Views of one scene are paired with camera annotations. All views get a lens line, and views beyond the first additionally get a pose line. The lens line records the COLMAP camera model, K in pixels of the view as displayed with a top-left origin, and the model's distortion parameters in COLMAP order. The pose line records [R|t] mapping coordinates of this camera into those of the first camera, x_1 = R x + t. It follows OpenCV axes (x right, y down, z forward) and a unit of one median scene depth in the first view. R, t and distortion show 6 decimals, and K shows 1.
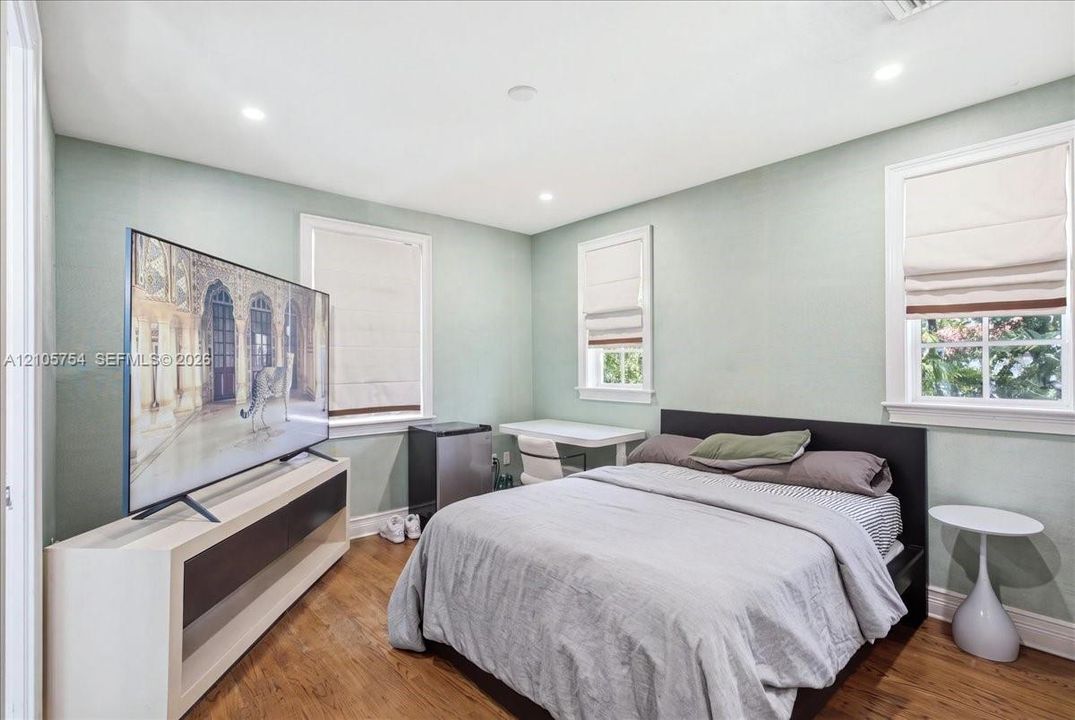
lens RADIAL K [[512.8, 0, 537.5], [0, 512.8, 360.0], [0, 0, 1]] dist [0.002450, -0.000592]
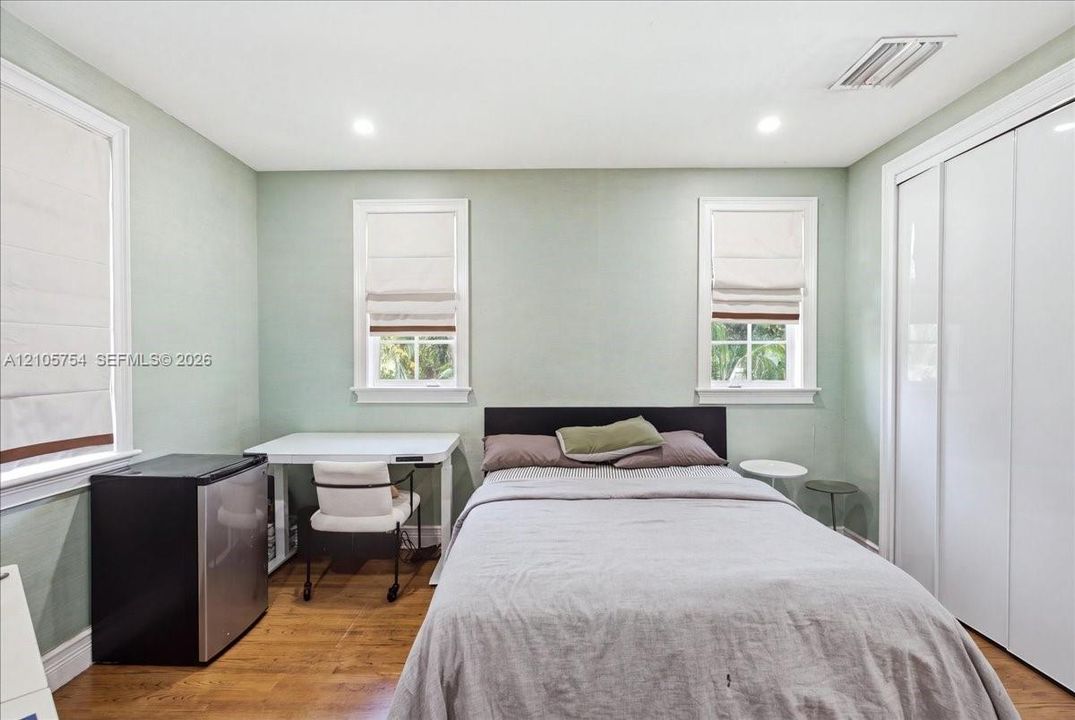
lens RADIAL K [[512.8, 0, 537.5], [0, 512.8, 360.0], [0, 0, 1]] dist [0.002450, -0.000592]
pose [[0.663220, -0.003852, 0.748415, -0.367024], [-0.004603, 0.999947, 0.009226, 0.003366], [-0.748411, -0.009564, 0.663167, 0.336573]]
